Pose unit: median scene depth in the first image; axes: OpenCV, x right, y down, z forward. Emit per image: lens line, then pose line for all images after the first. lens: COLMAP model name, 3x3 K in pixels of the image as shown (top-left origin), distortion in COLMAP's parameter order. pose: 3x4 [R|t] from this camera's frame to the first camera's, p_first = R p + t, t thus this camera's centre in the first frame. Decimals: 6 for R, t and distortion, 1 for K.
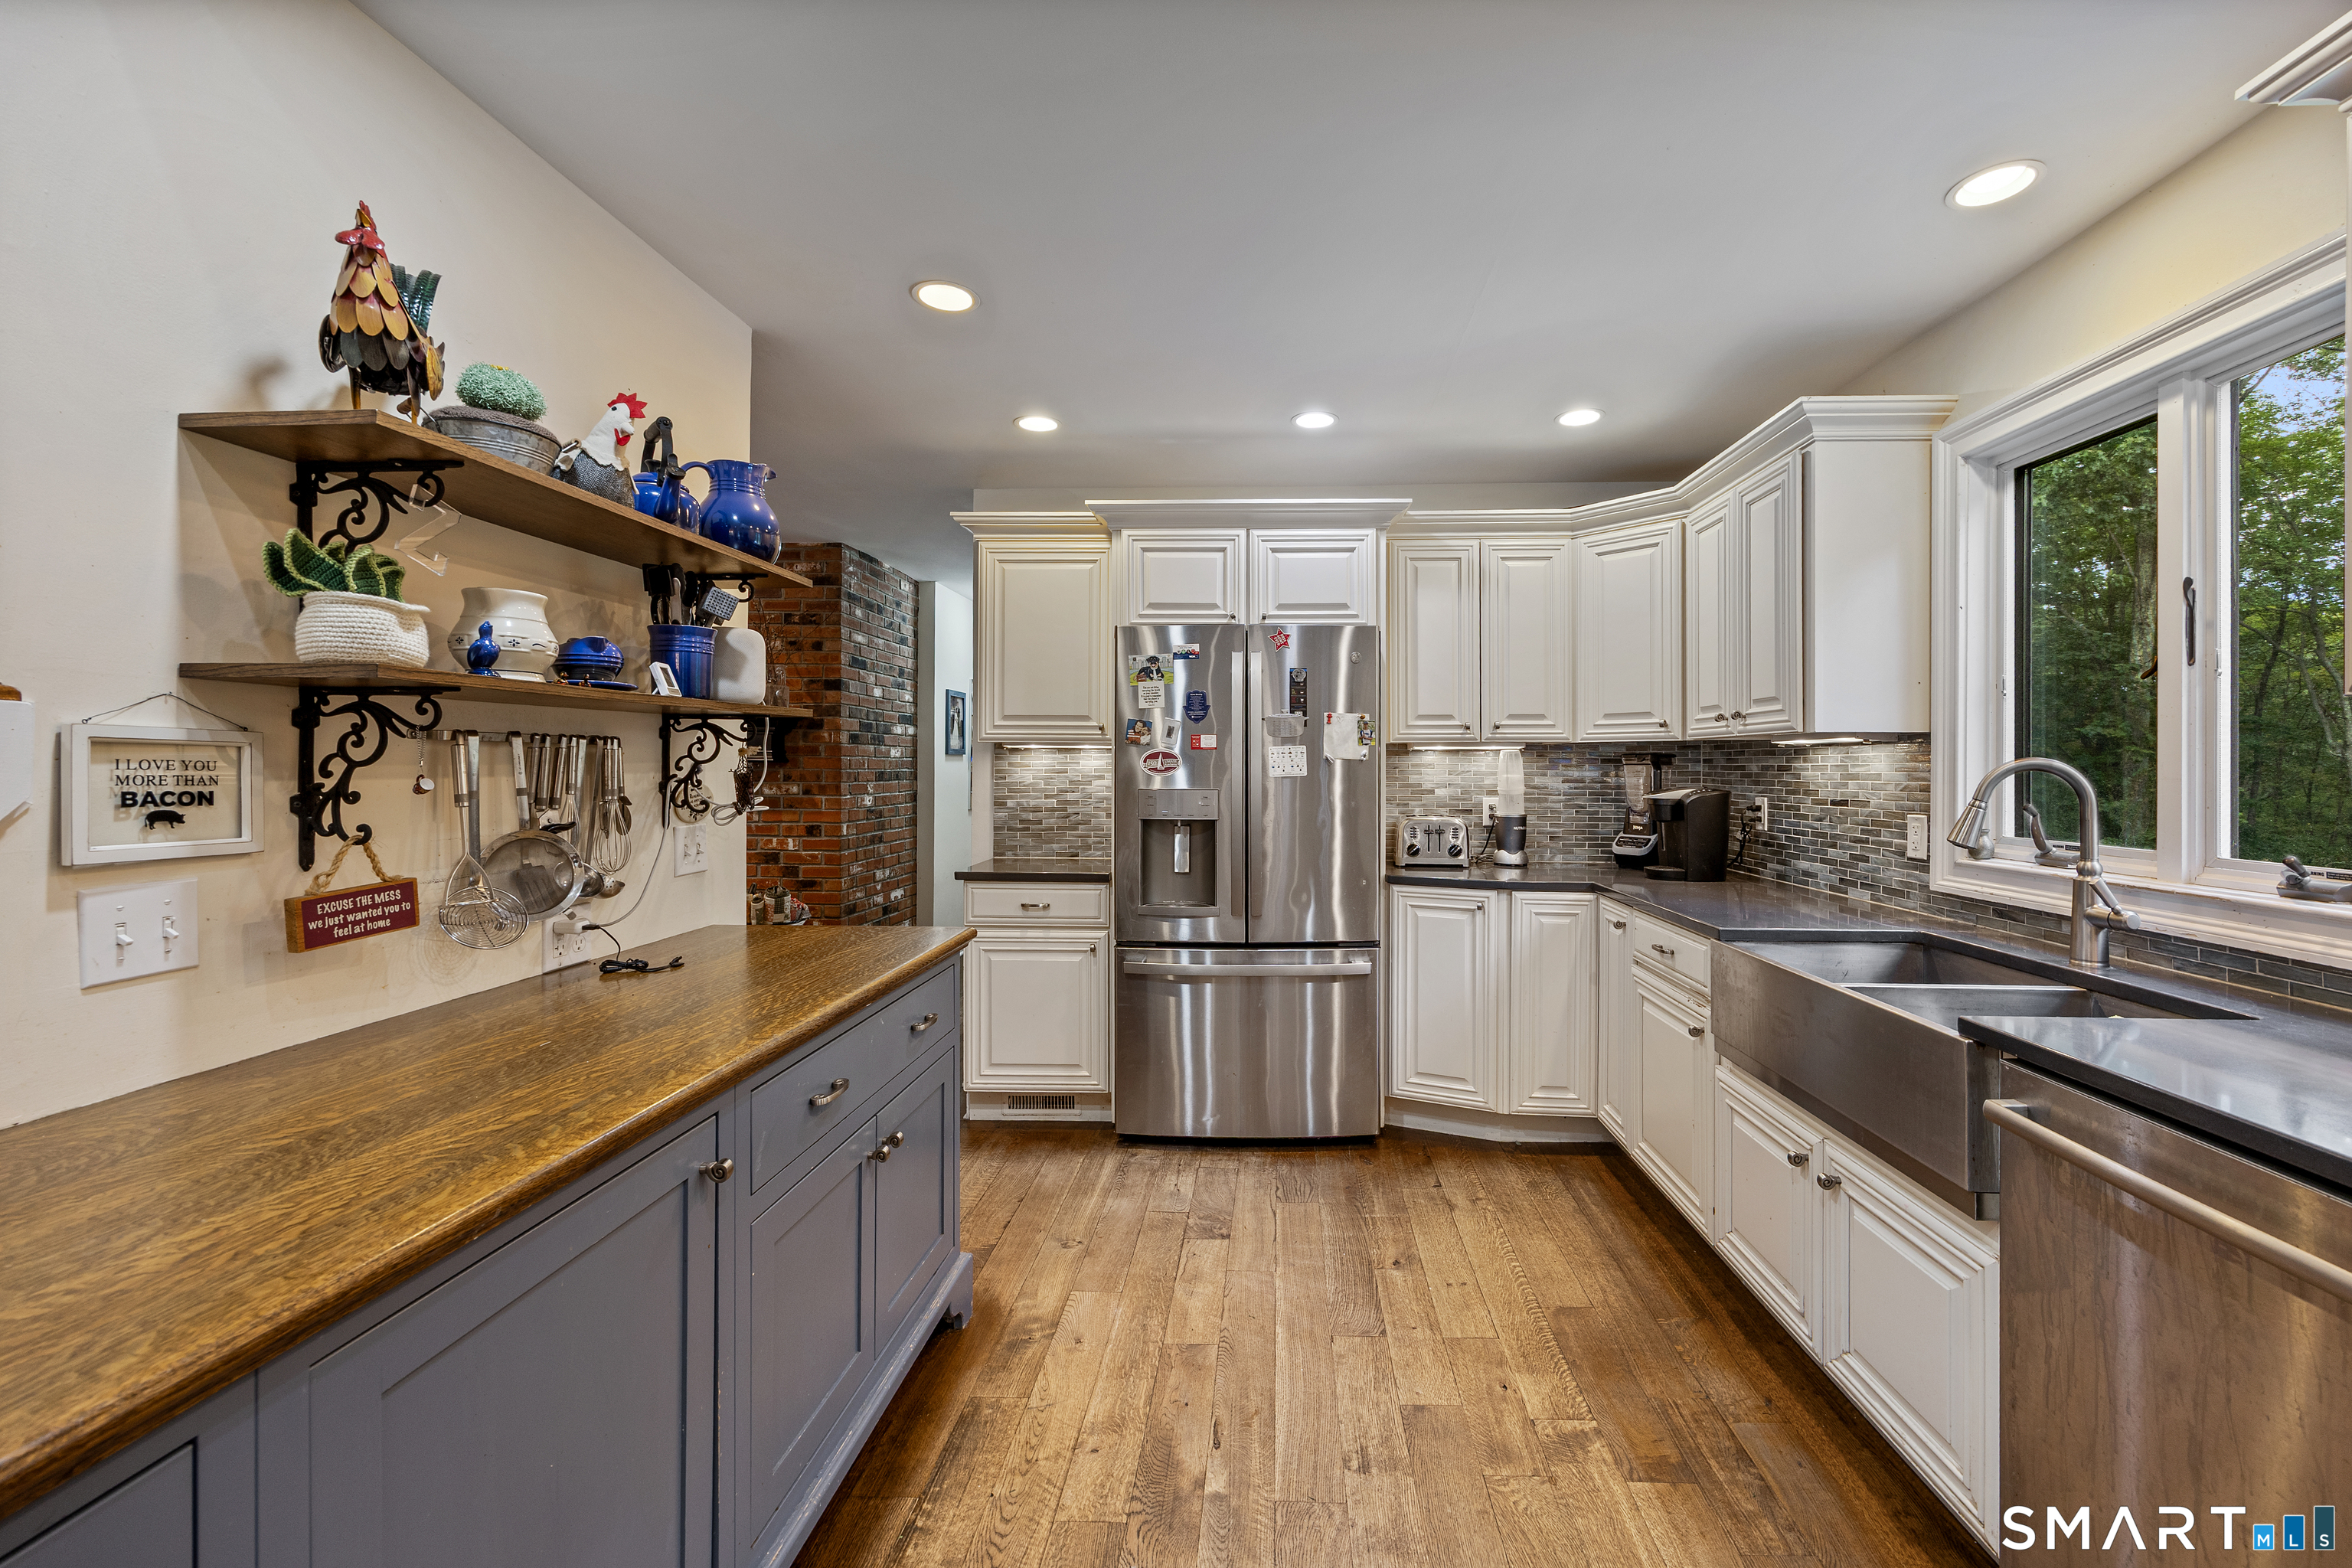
lens RADIAL K [[924.4, 0, 1222.7], [0, 924.4, 721.9], [0, 0, 1]] dist [-0.003167, 0.000833]
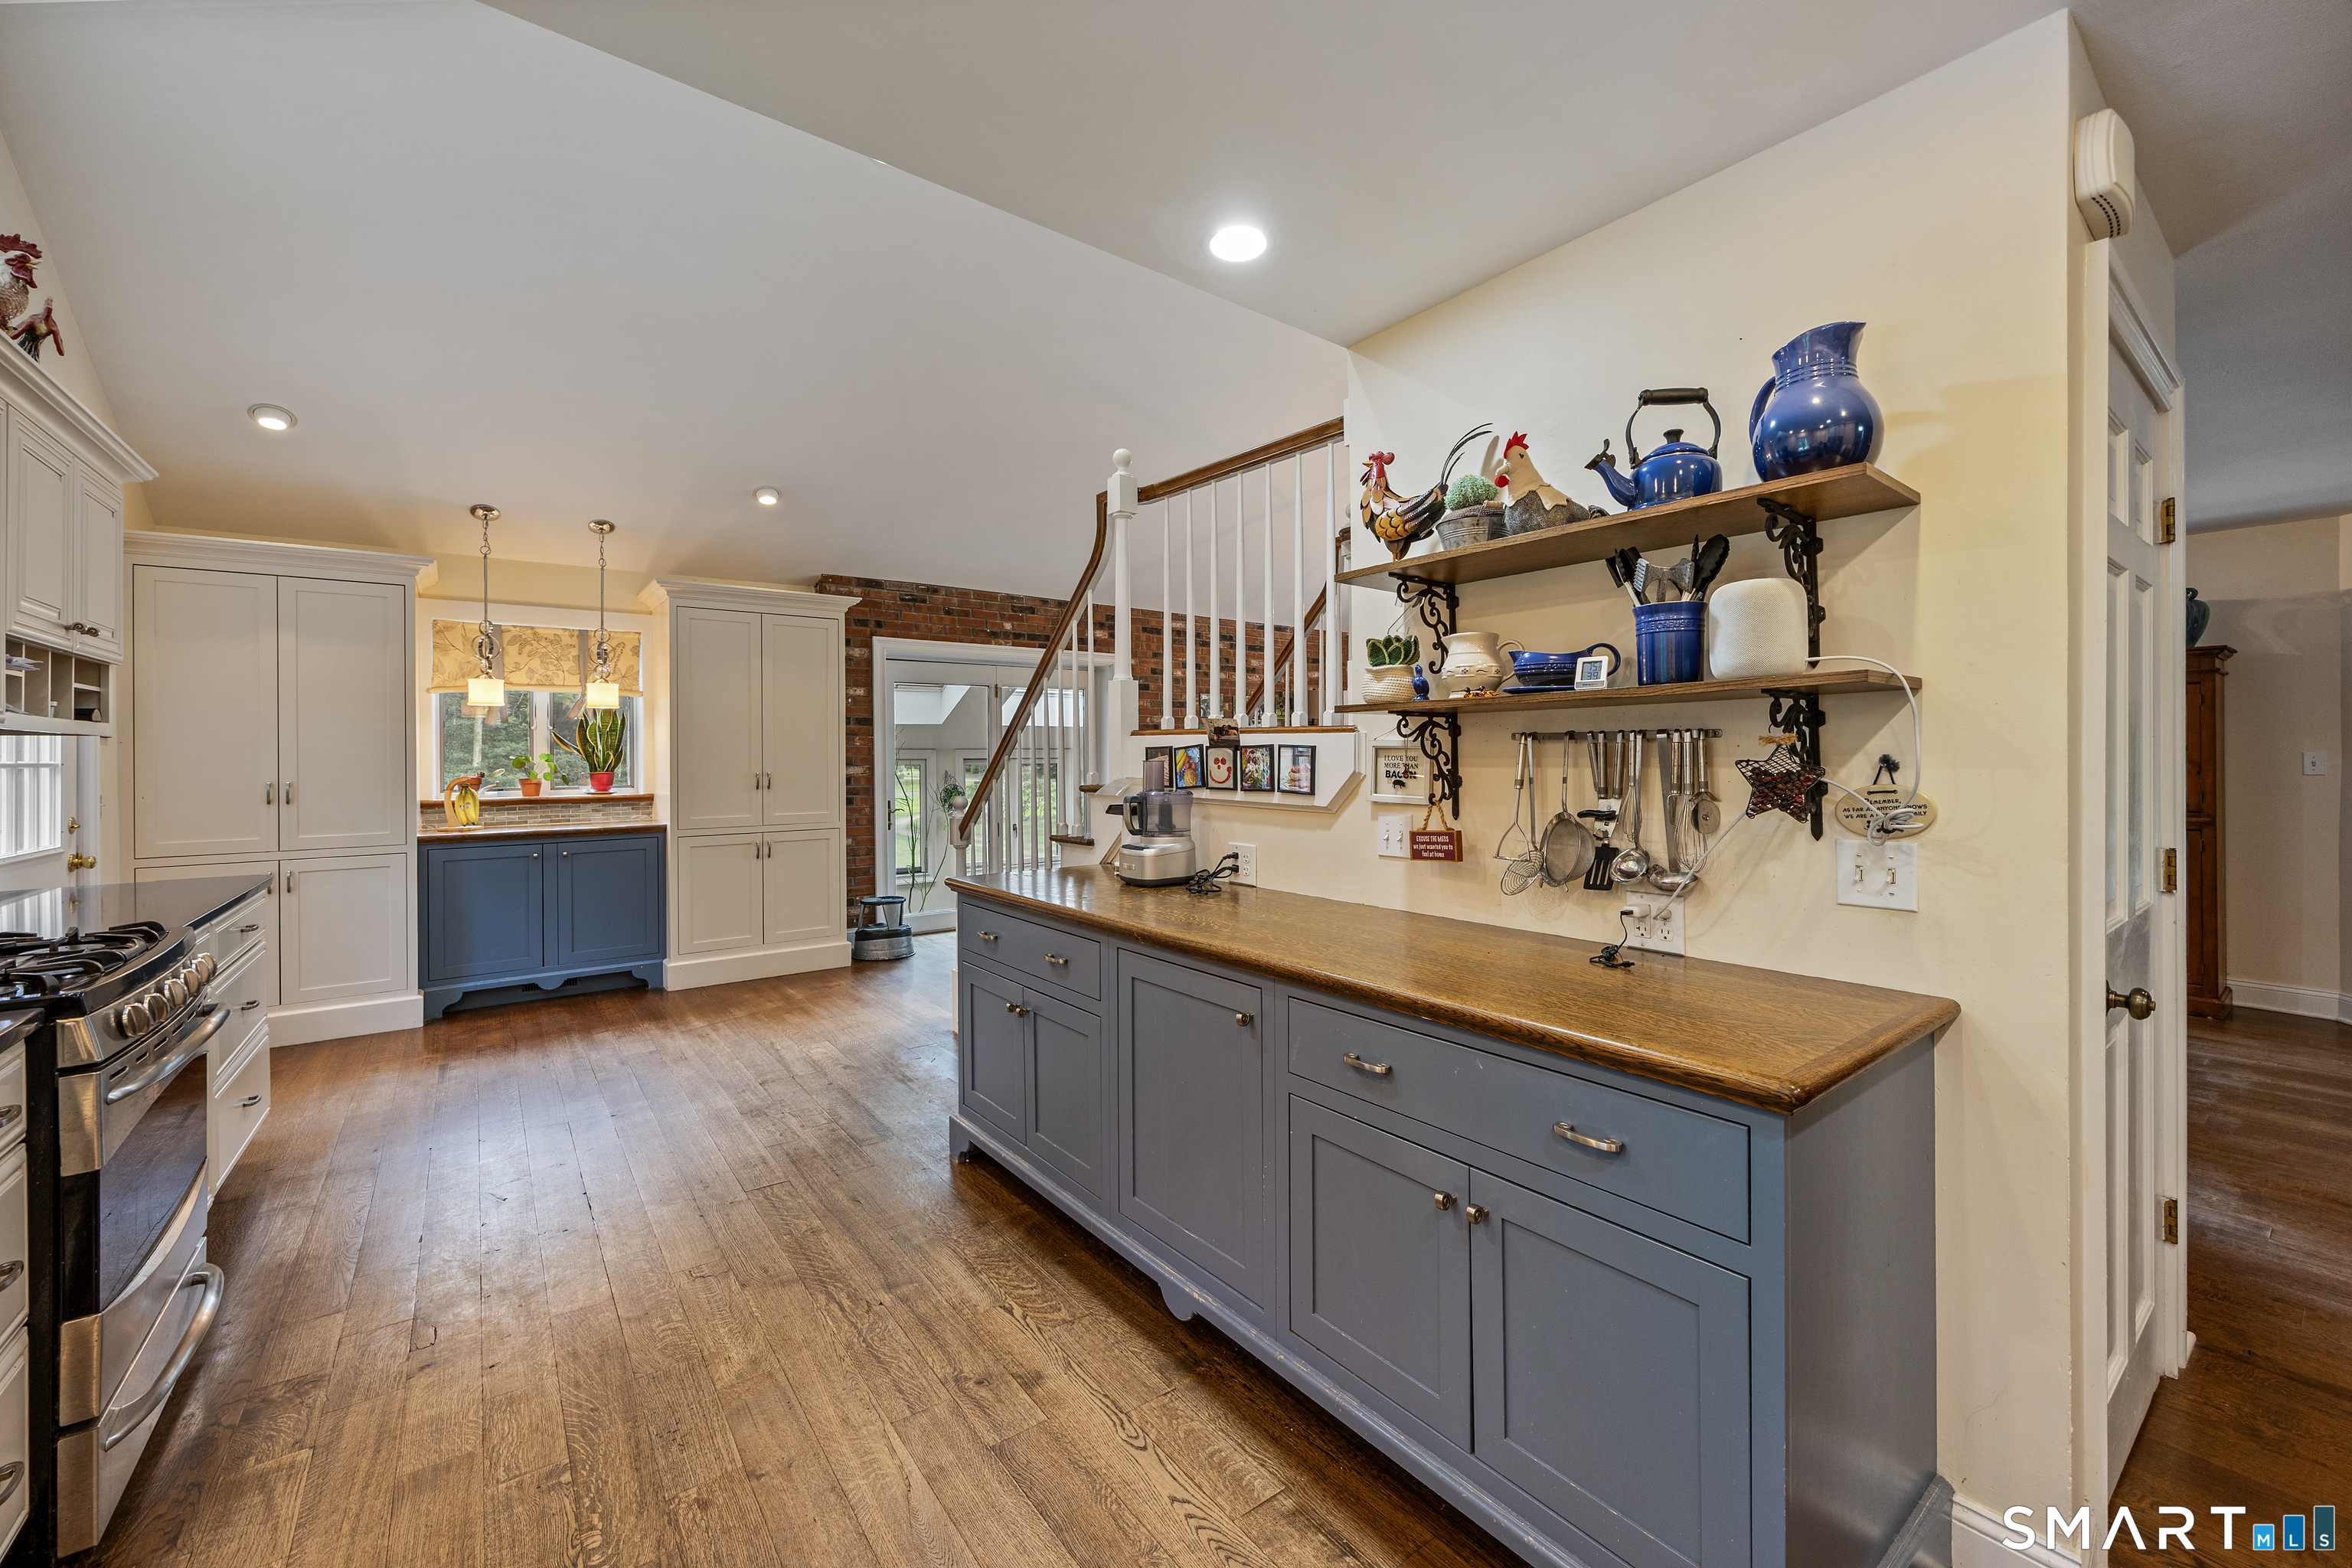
lens RADIAL K [[924.4, 0, 1206.3], [0, 924.4, 777.6], [0, 0, 1]] dist [-0.003167, 0.000833]
pose [[-0.743613, 0.015551, -0.668430, 0.226383], [0.034519, 0.999289, -0.015153, 0.044275], [0.667719, -0.034341, -0.743621, 0.925757]]
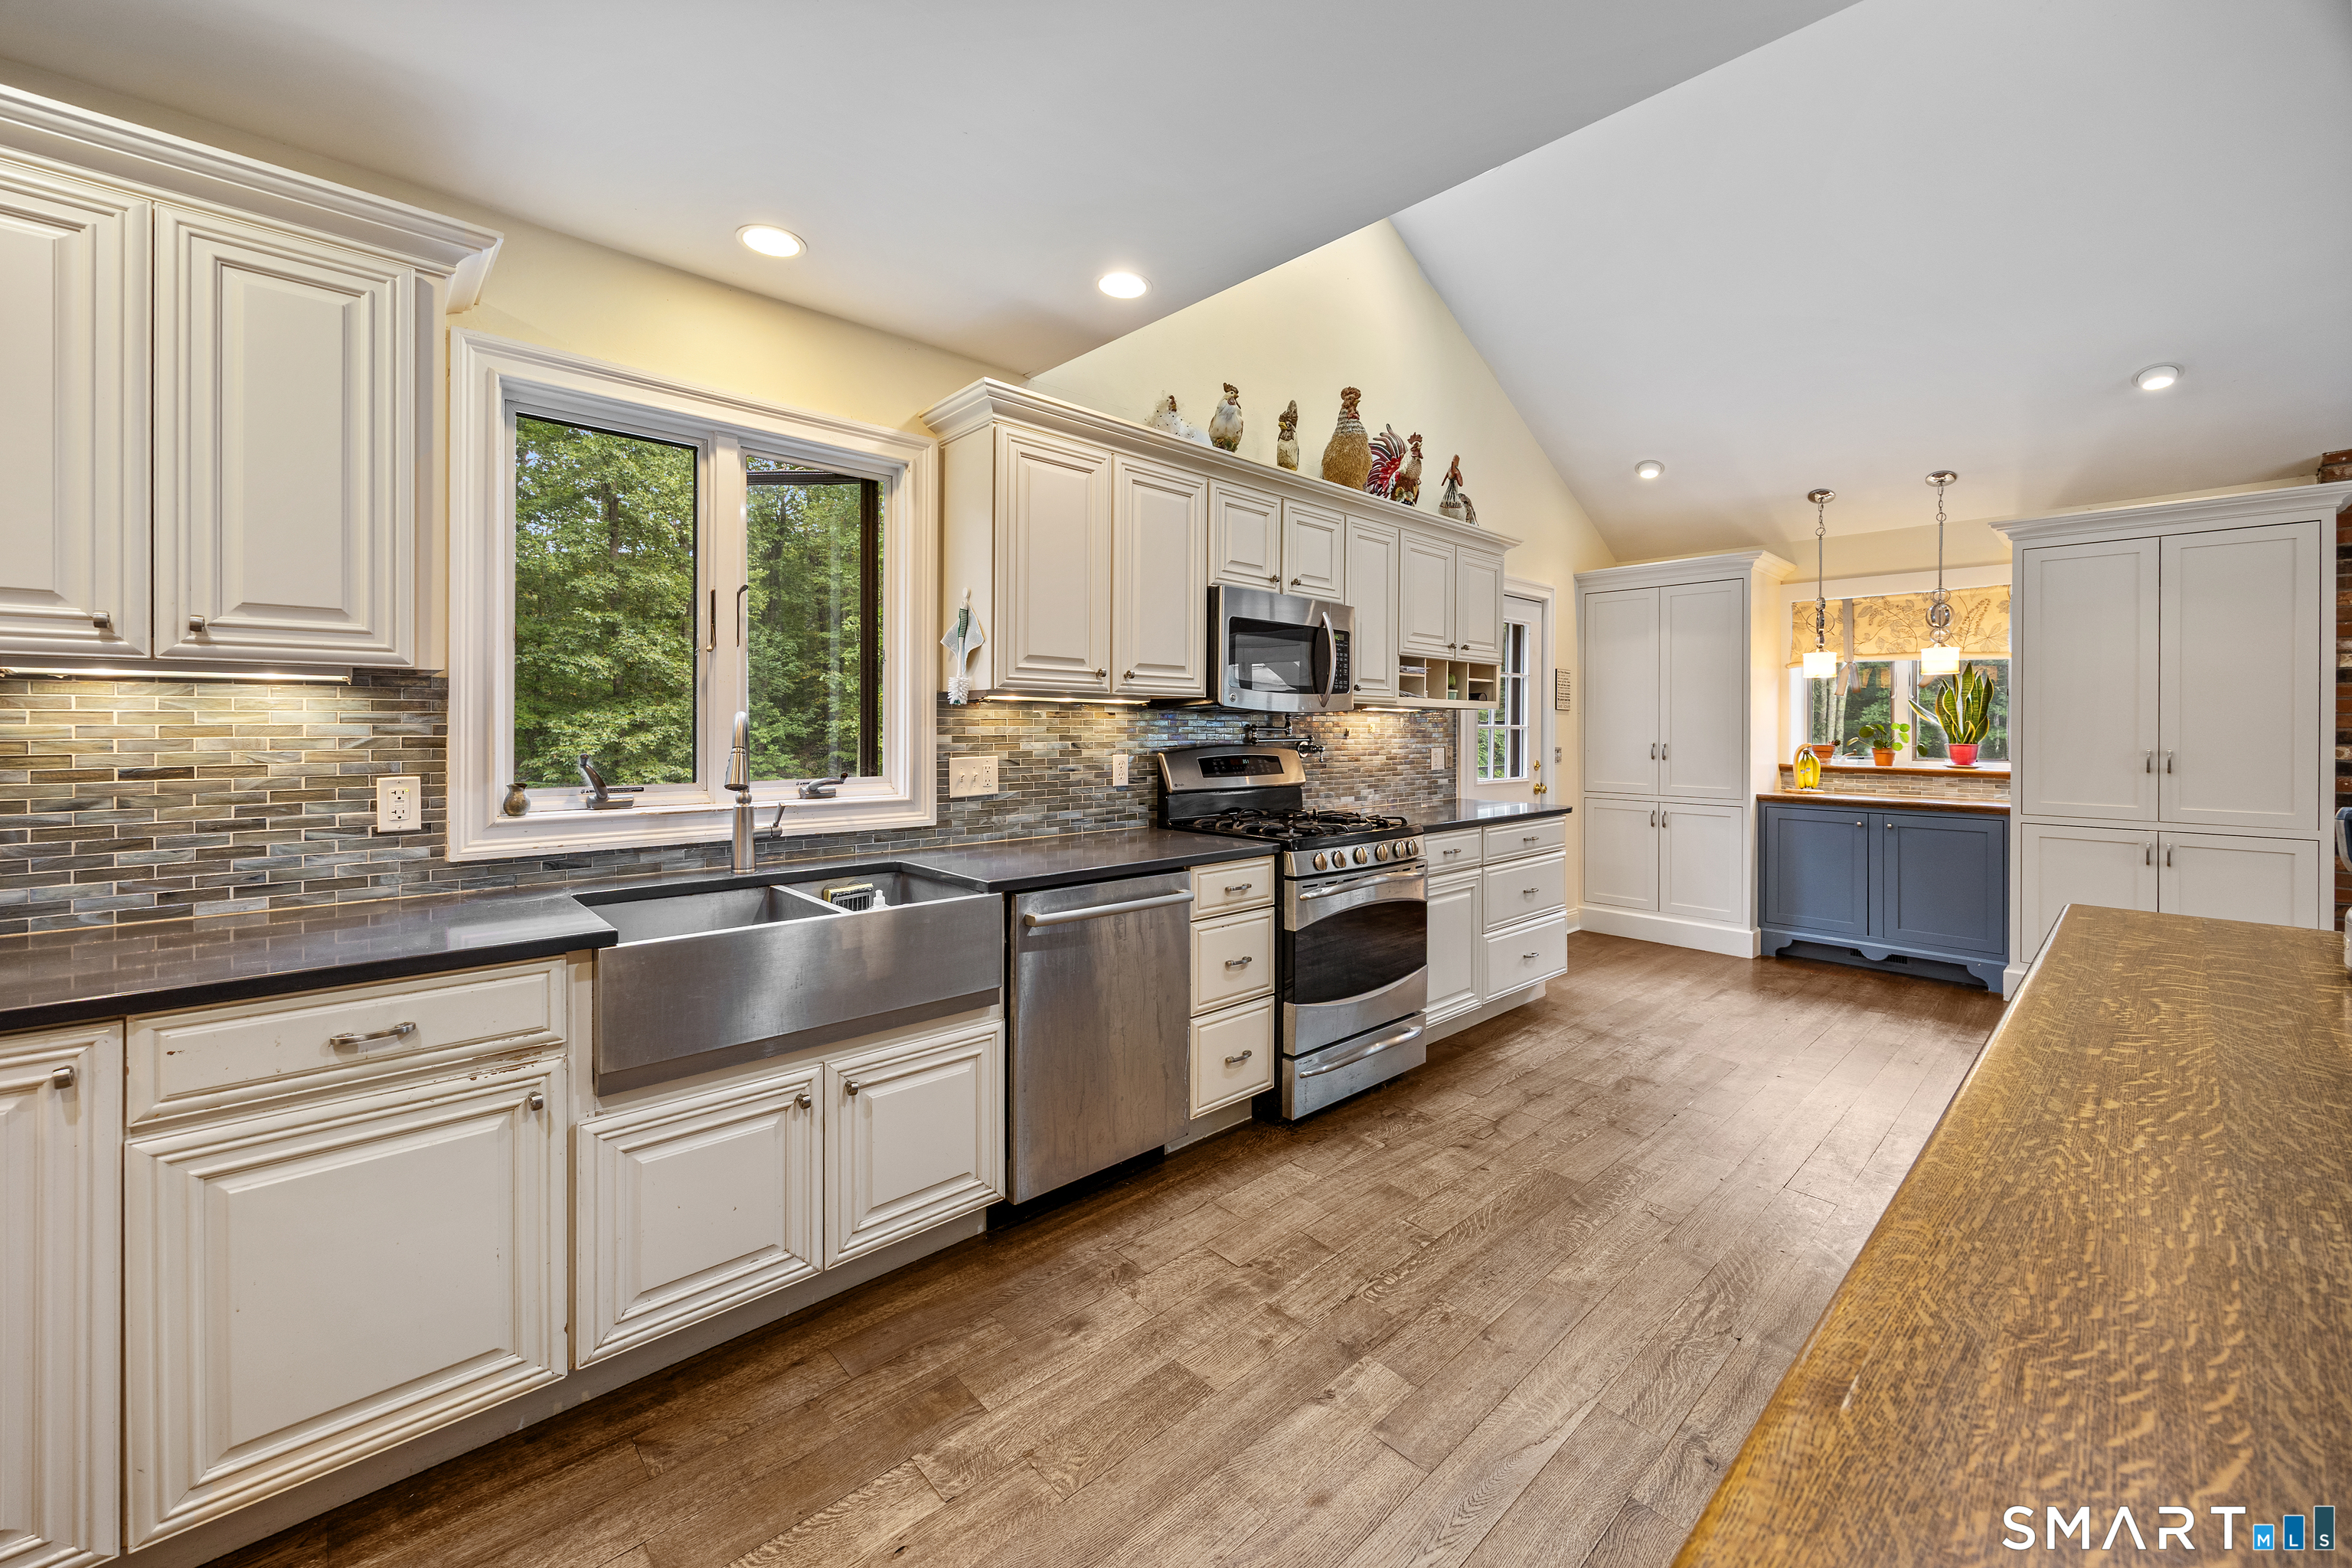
lens RADIAL K [[924.4, 0, 1174.7], [0, 924.4, 751.1], [0, 0, 1]] dist [-0.003167, 0.000833]
pose [[-0.727438, -0.032651, 0.685397, -0.237747], [-0.045019, 0.998986, -0.000191, 0.041877], [-0.684695, -0.030995, -0.728170, 0.960790]]
